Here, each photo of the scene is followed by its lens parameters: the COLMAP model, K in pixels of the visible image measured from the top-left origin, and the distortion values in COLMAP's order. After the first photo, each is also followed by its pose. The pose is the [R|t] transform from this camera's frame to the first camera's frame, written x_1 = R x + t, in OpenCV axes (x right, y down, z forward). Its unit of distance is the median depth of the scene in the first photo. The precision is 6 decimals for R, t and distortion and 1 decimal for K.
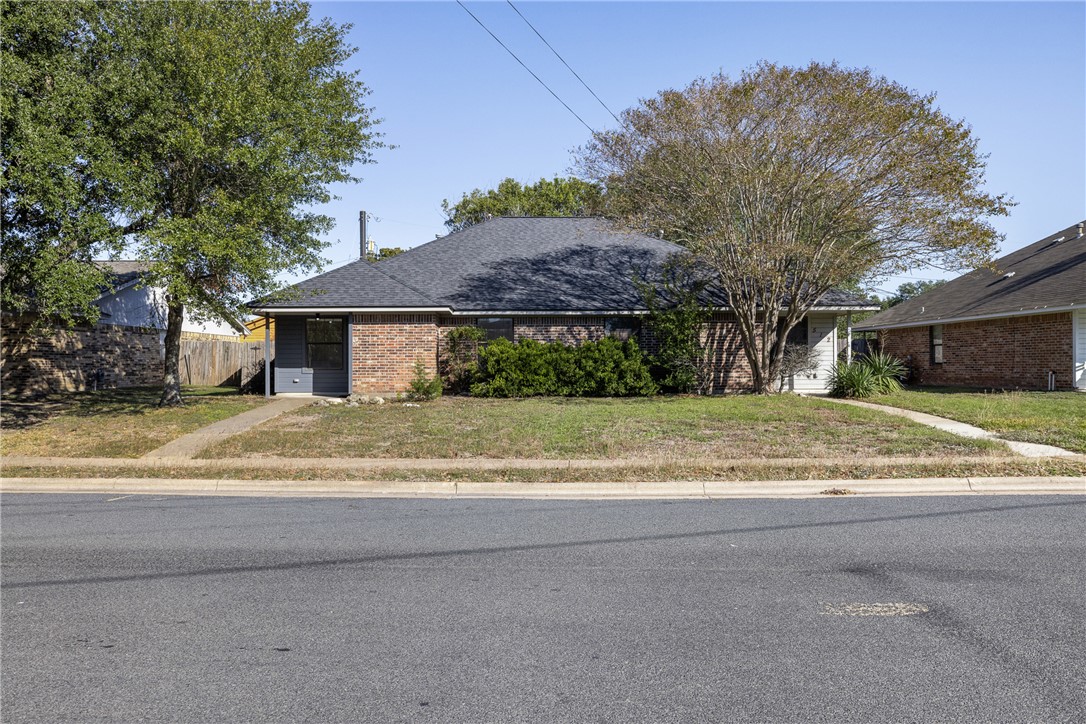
lens RADIAL K [[781.4, 0, 544.6], [0, 781.4, 361.0], [0, 0, 1]] dist [0.004236, 0.000644]
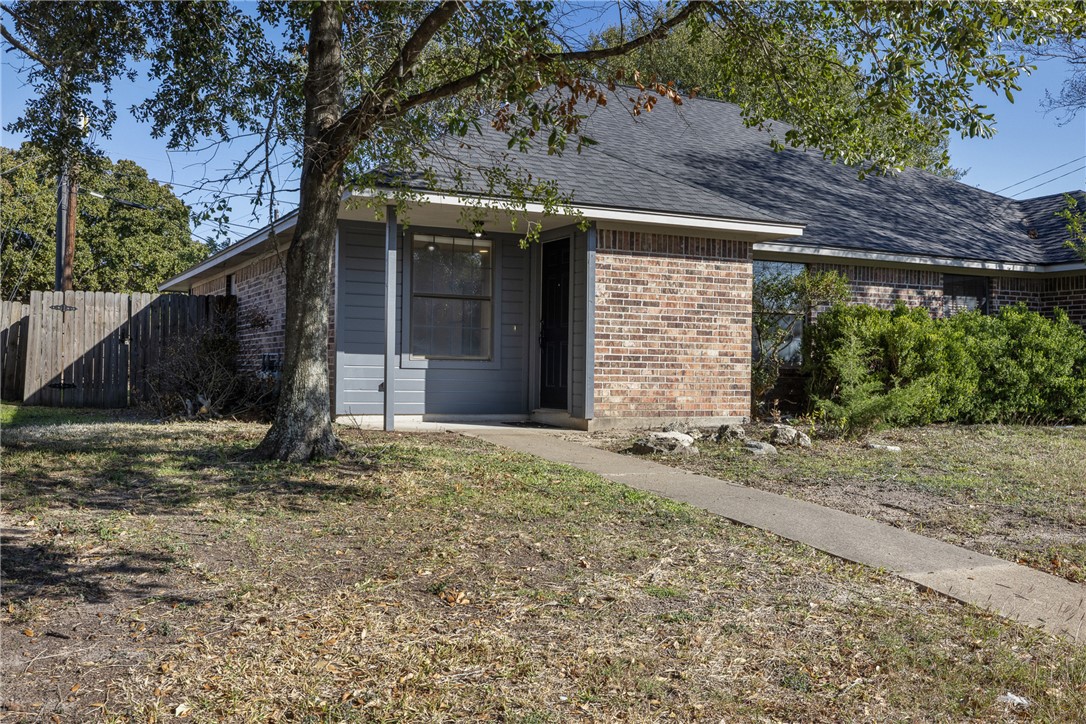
lens RADIAL K [[1050.8, 0, 545.8], [0, 1050.8, 362.1], [0, 0, 1]] dist [0.015670, 0.000000]
pose [[0.902475, 0.021876, 0.430185, -0.506592], [-0.020773, 0.999758, -0.007262, 0.016152], [-0.430240, -0.002383, 0.902711, 0.502175]]
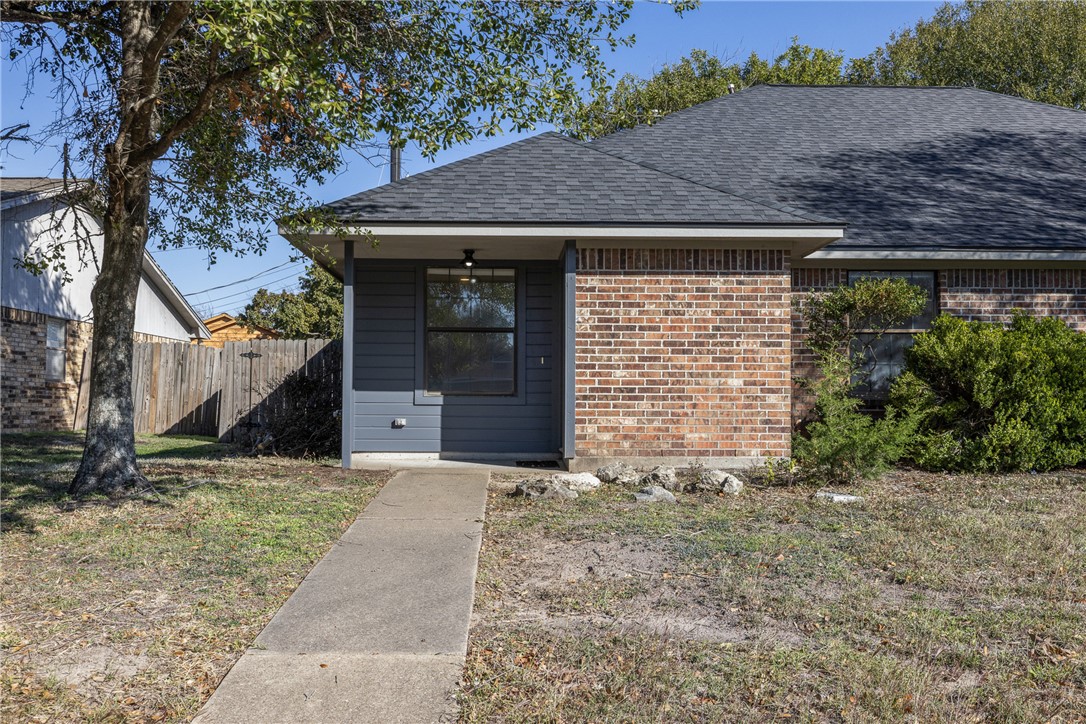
lens RADIAL K [[1050.8, 0, 540.2], [0, 1050.8, 364.4], [0, 0, 1]] dist [0.015670, 0.000000]
pose [[0.999967, 0.008011, -0.001290, -0.260428], [-0.008053, 0.999297, -0.036625, 0.015453], [0.000995, 0.036634, 0.999328, 0.489470]]
